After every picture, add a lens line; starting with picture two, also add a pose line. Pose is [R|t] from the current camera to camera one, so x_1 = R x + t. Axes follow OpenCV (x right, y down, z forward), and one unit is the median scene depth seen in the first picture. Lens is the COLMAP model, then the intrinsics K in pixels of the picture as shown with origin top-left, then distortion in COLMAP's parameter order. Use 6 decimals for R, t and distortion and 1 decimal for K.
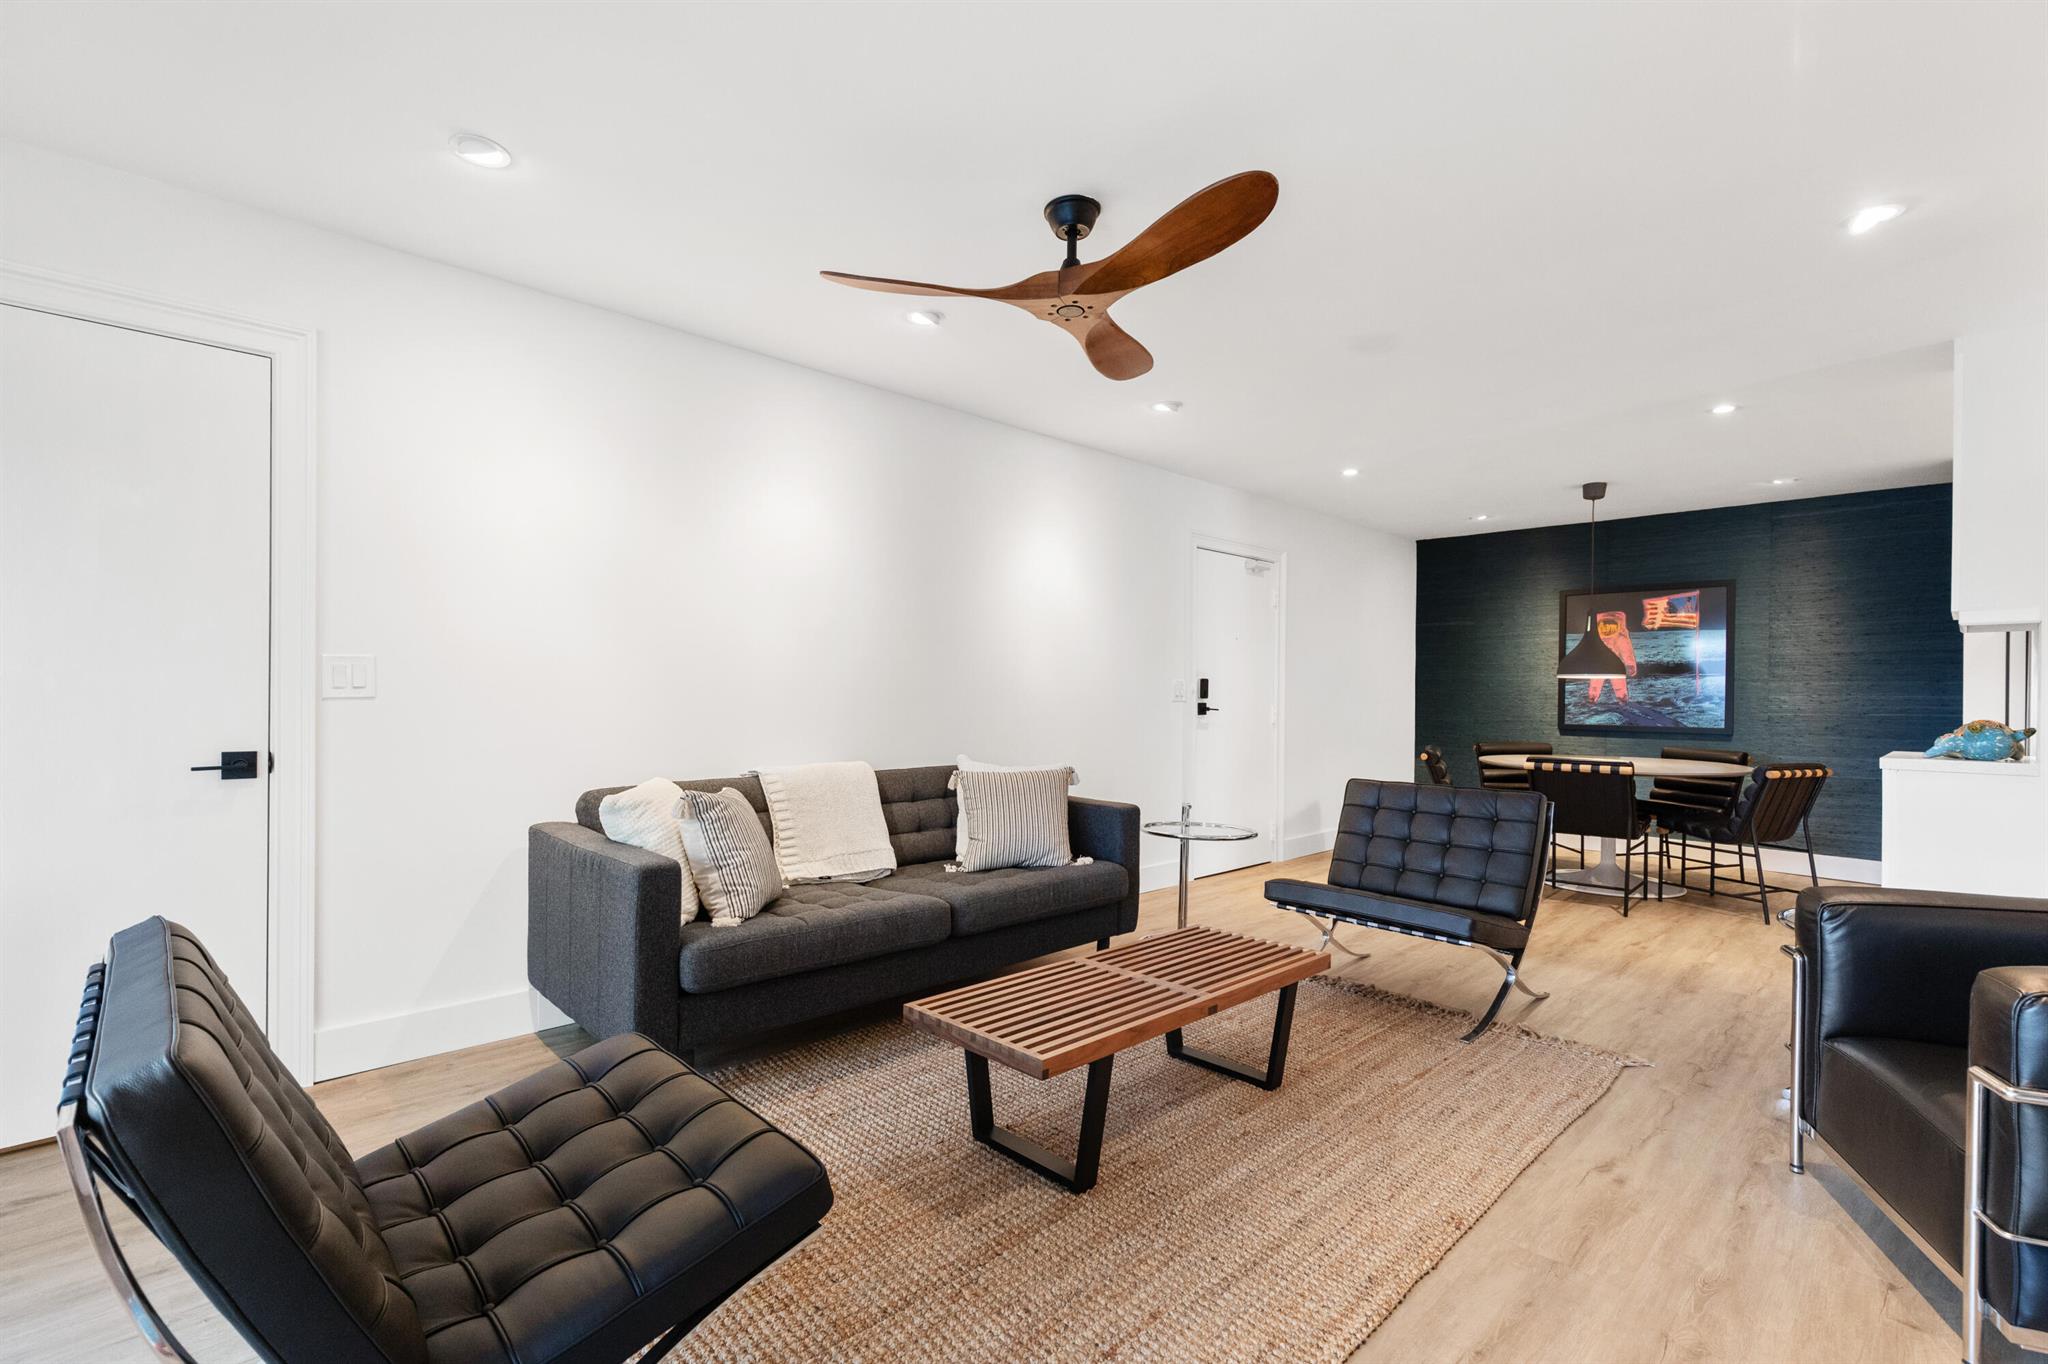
lens RADIAL K [[942.2, 0, 1019.3], [0, 942.2, 700.1], [0, 0, 1]] dist [0.023798, -0.001584]
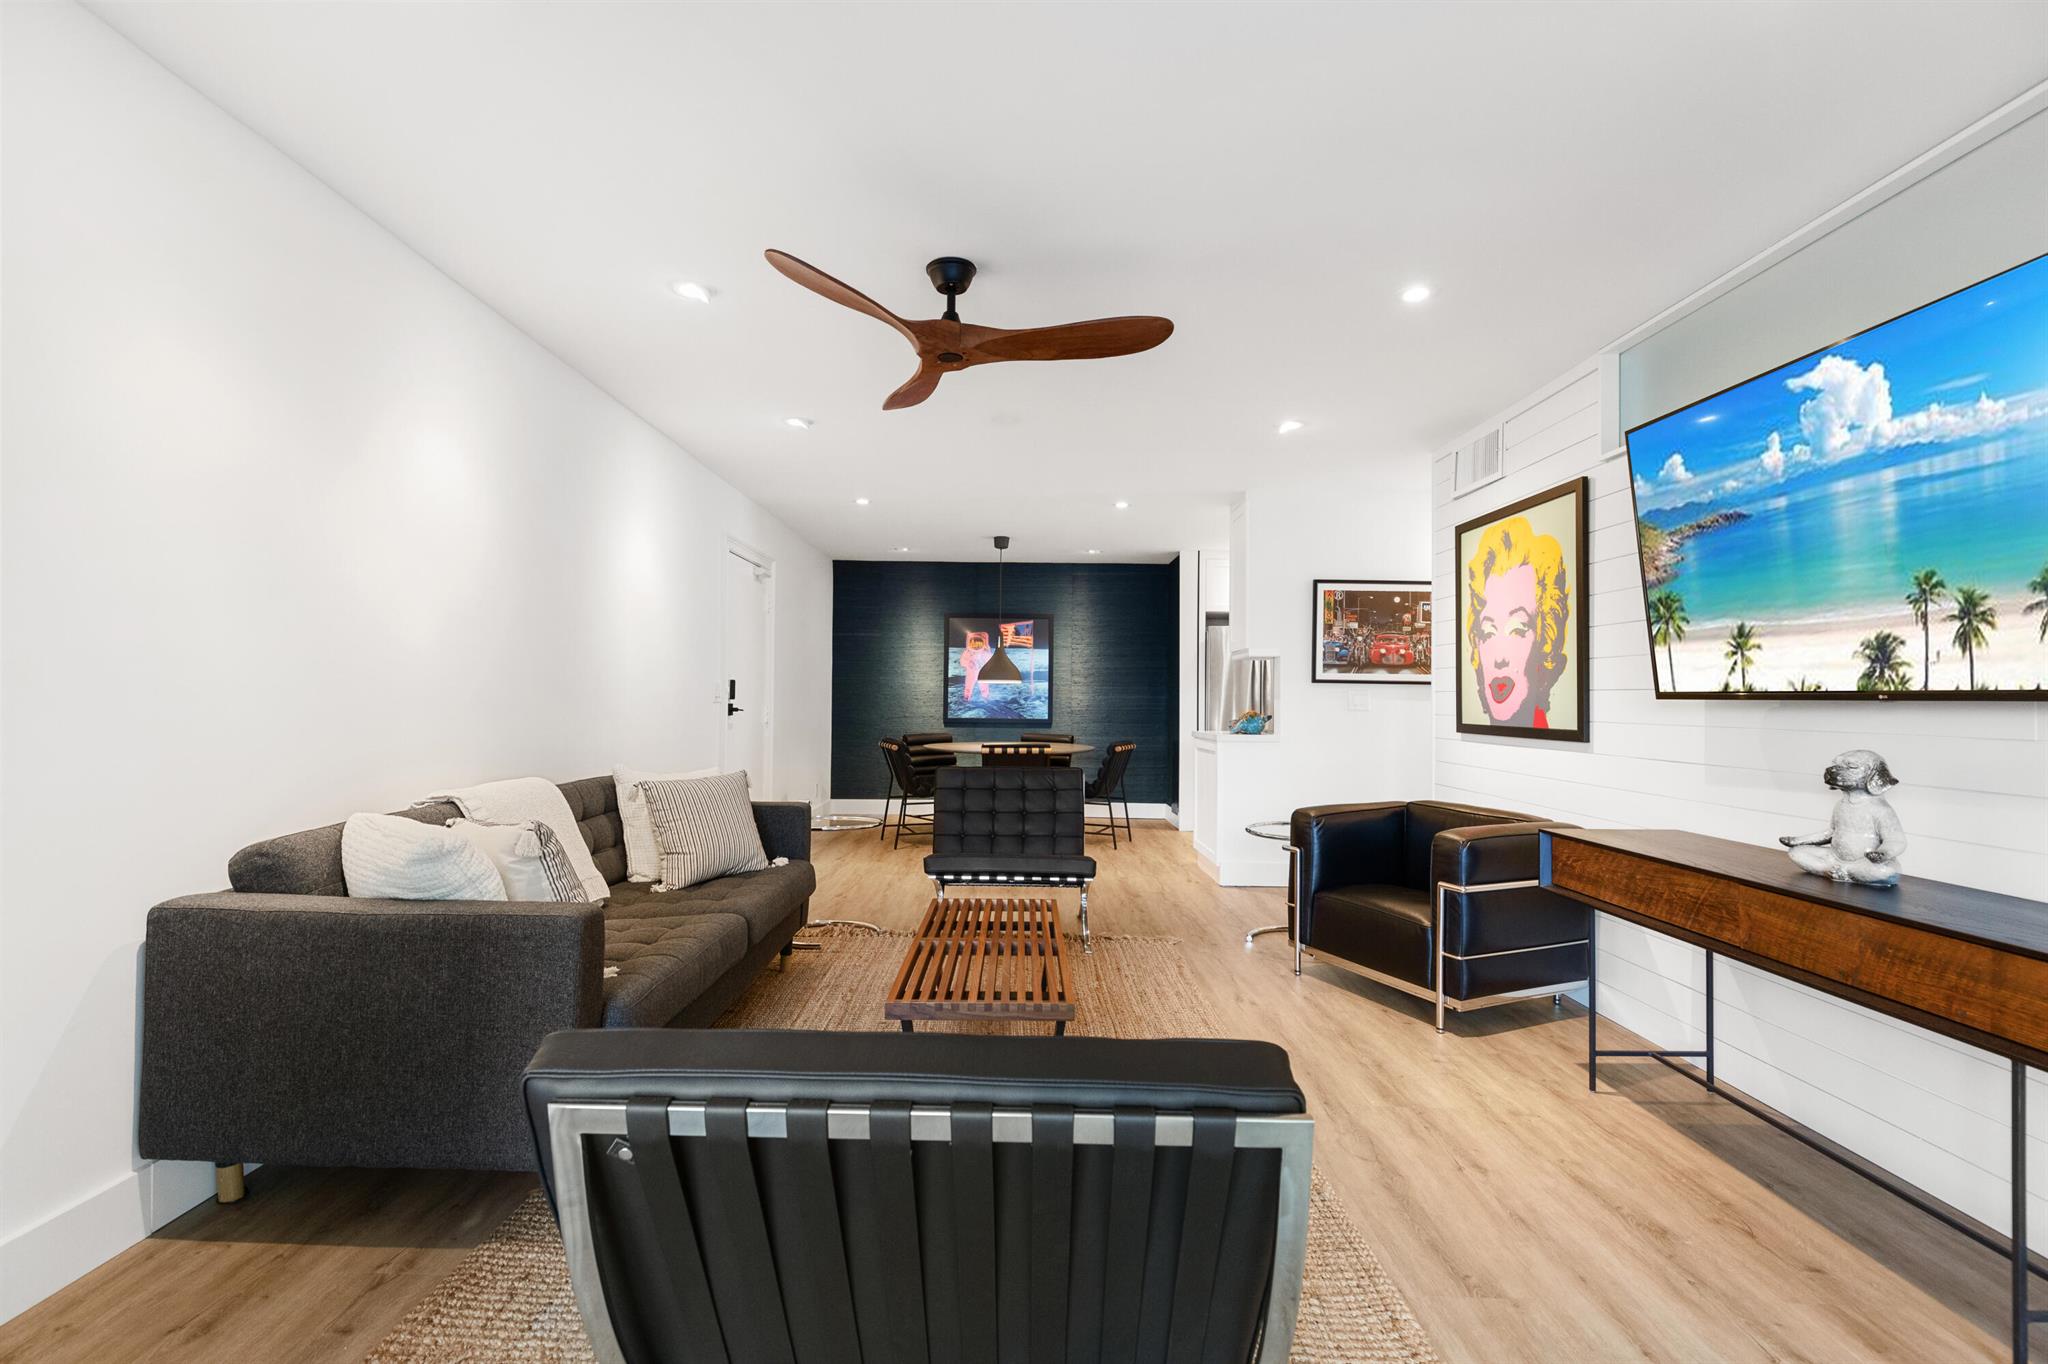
lens RADIAL K [[942.2, 0, 1015.0], [0, 942.2, 682.2], [0, 0, 1]] dist [0.023798, -0.001584]
pose [[0.692075, 0.010043, 0.721755, -0.439687], [0.002836, 0.999858, -0.016632, -0.003367], [-0.721820, 0.013558, 0.691948, 0.106060]]
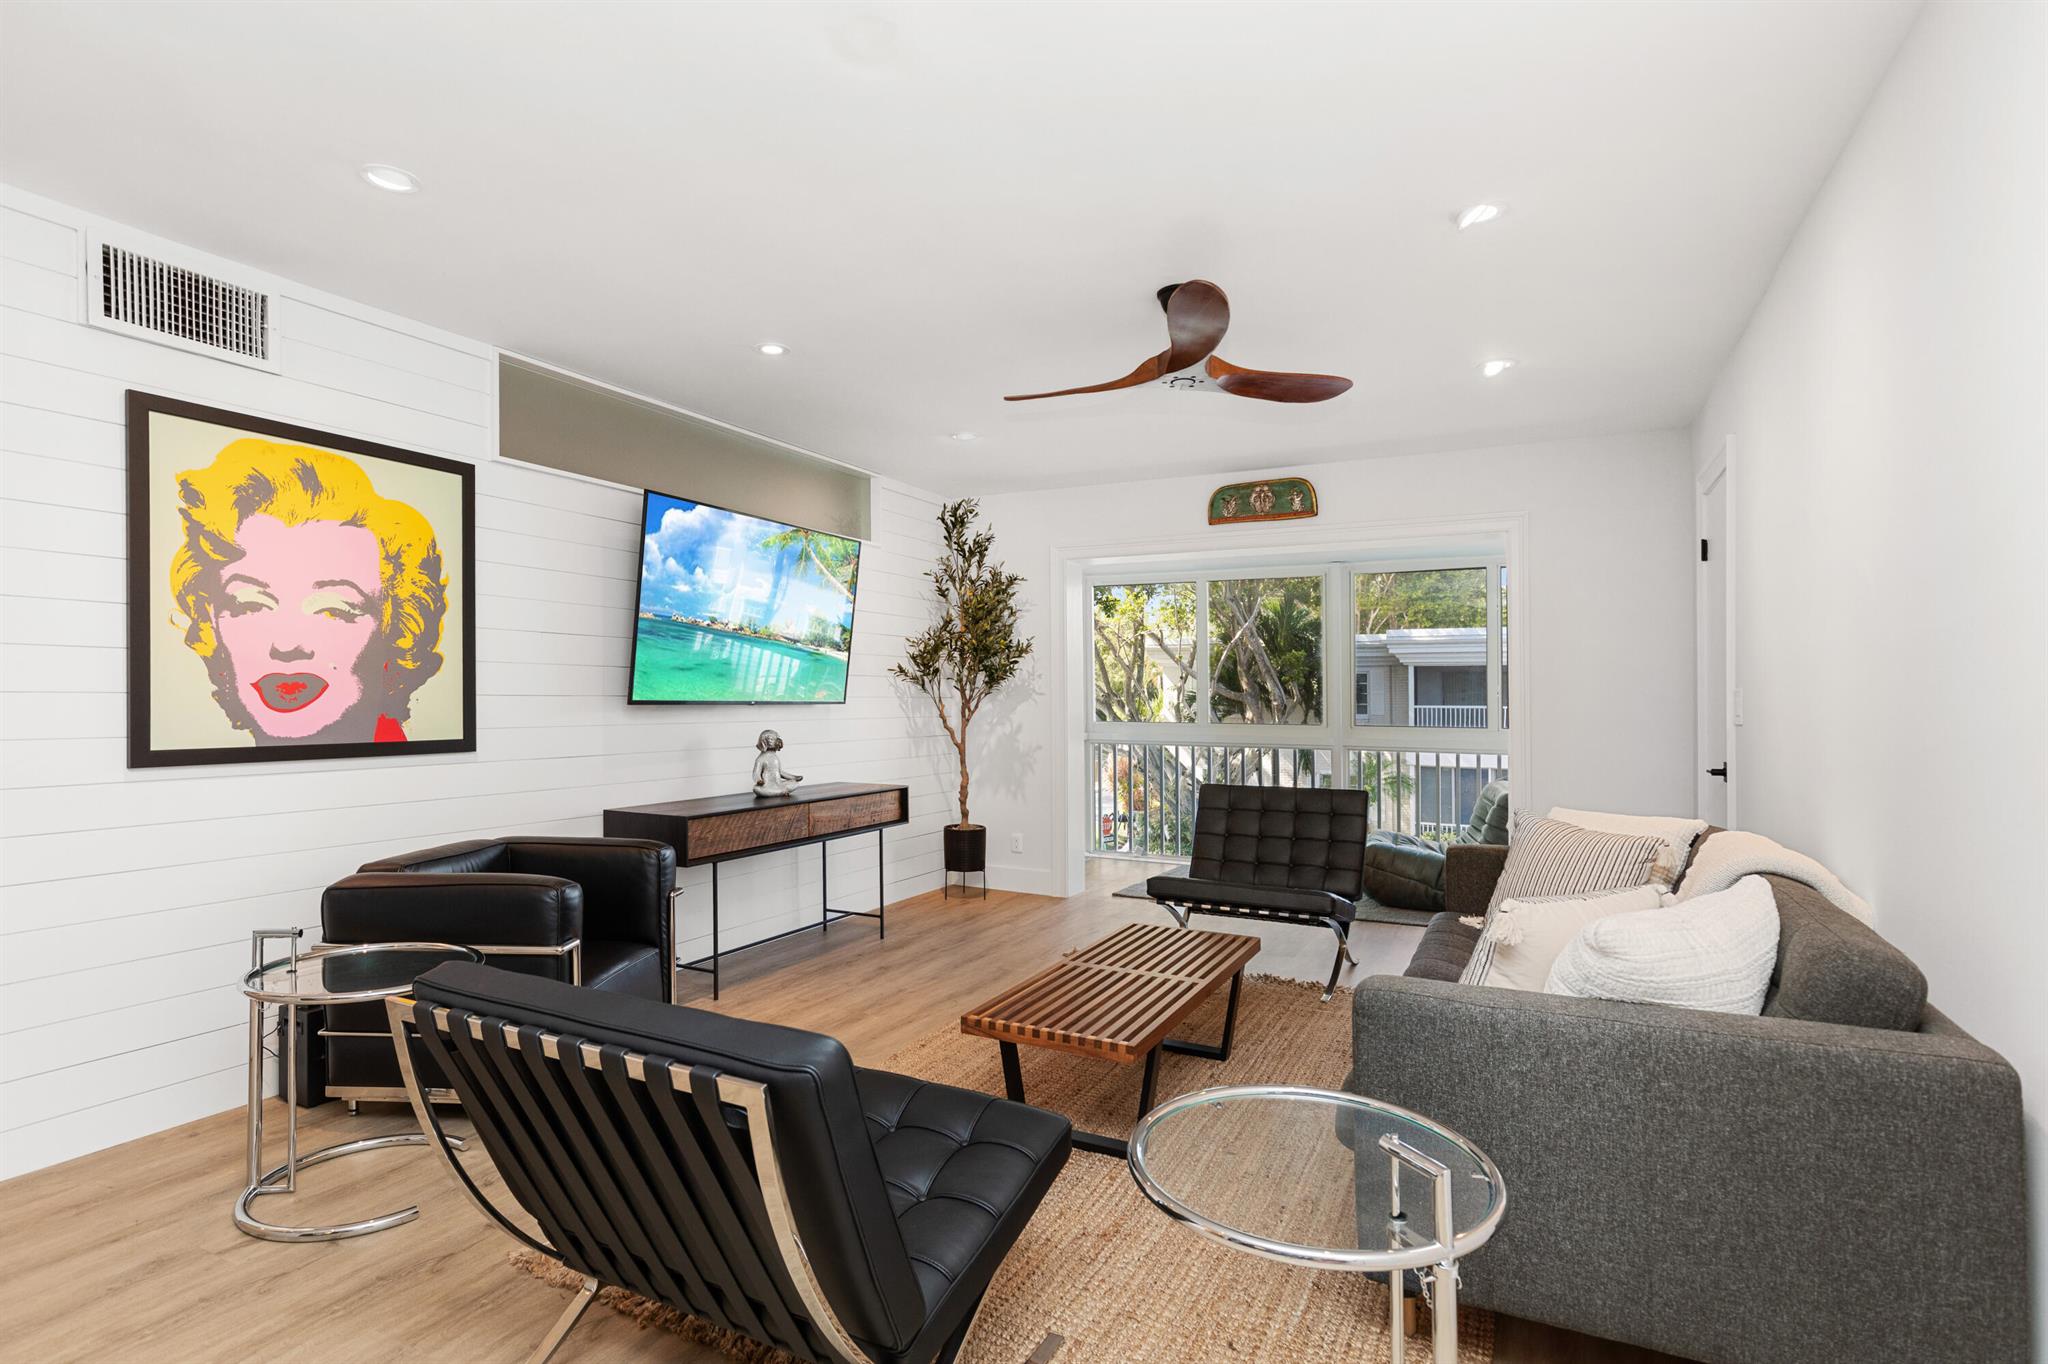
lens RADIAL K [[961.9, 0, 1009.4], [0, 961.9, 684.3], [0, 0, 1]] dist [-0.003063, -0.000171]
pose [[-0.950632, -0.016019, -0.309908, 0.412121], [-0.013620, 0.999858, -0.009904, -0.017153], [0.310022, -0.005194, -0.950715, 1.311035]]
